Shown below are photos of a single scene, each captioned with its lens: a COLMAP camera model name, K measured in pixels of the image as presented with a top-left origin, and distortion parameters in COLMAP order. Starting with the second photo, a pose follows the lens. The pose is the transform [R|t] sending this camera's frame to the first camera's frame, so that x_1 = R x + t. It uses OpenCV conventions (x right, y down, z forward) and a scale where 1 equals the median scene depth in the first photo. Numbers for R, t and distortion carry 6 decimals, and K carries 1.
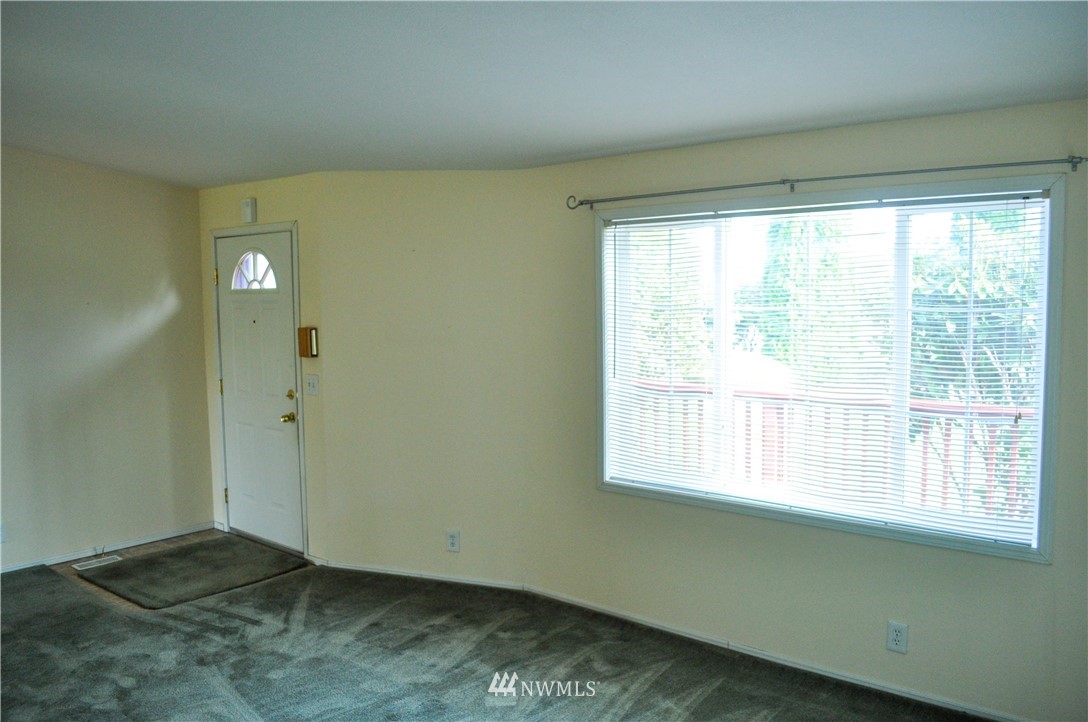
lens RADIAL K [[864.7, 0, 544.0], [0, 864.7, 361.0], [0, 0, 1]] dist [-0.072963, -0.001510]
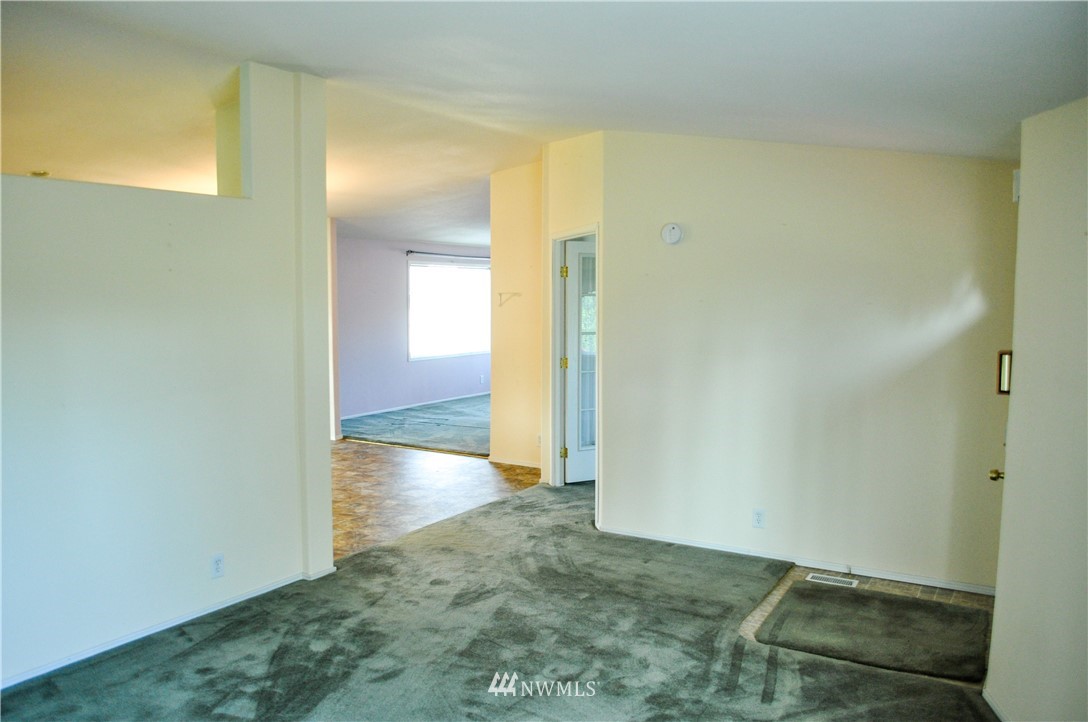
lens RADIAL K [[864.7, 0, 544.0], [0, 864.7, 361.0], [0, 0, 1]] dist [-0.072963, -0.001510]
pose [[0.141675, 0.095143, -0.985330, 0.381319], [-0.084549, 0.992896, 0.083716, -0.062400], [0.986296, 0.071449, 0.148713, 0.598383]]
